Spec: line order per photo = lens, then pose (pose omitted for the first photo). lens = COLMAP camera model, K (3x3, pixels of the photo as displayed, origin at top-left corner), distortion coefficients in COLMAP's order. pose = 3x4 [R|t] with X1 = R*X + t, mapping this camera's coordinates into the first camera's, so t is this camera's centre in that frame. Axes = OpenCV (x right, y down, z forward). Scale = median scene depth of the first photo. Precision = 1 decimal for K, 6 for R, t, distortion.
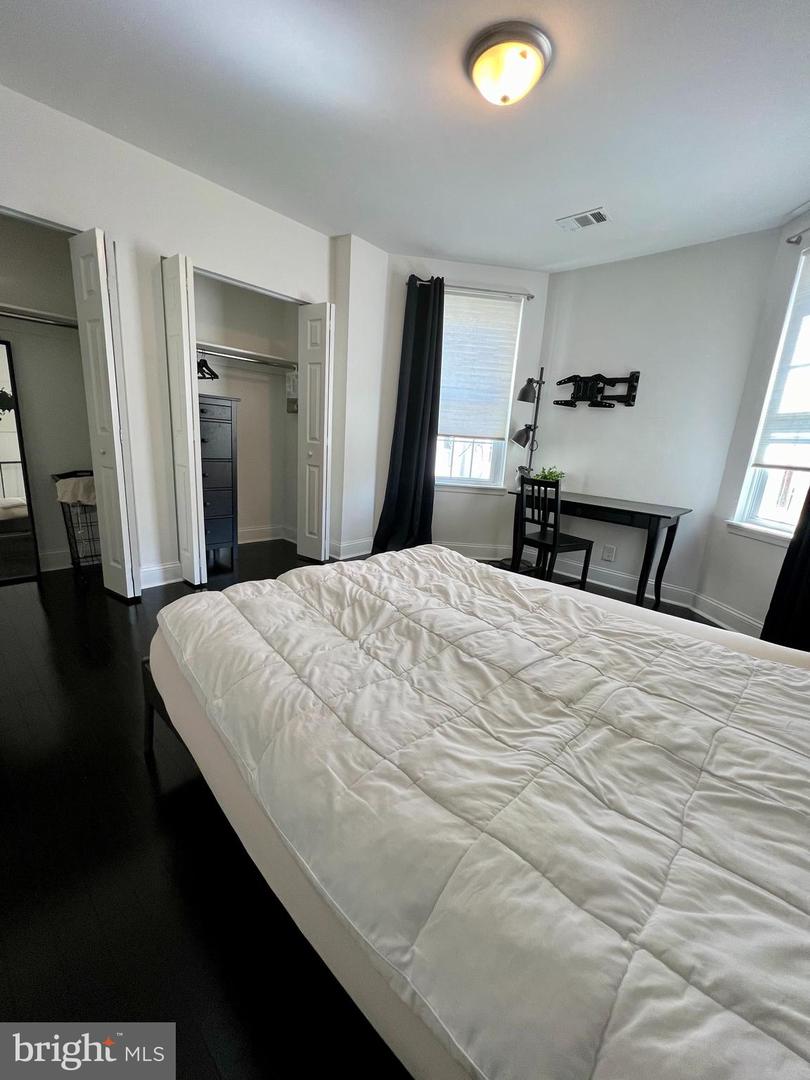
lens RADIAL K [[434.2, 0, 402.5], [0, 434.2, 540.1], [0, 0, 1]] dist [-0.001219, 0.000228]
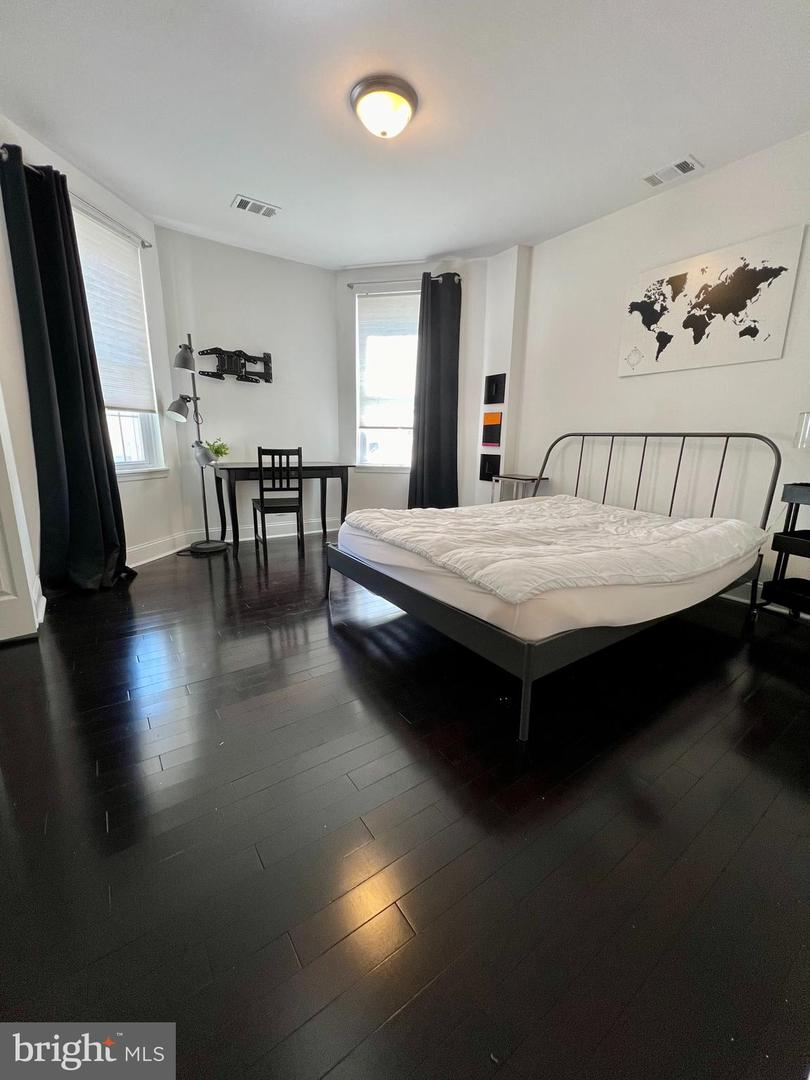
lens RADIAL K [[434.2, 0, 402.5], [0, 434.2, 540.1], [0, 0, 1]] dist [-0.001219, 0.000228]
pose [[0.213436, -0.283422, 0.934942, -0.603622], [0.220065, 0.946347, 0.236641, -0.098248], [-0.951849, 0.155240, 0.264355, 0.391596]]
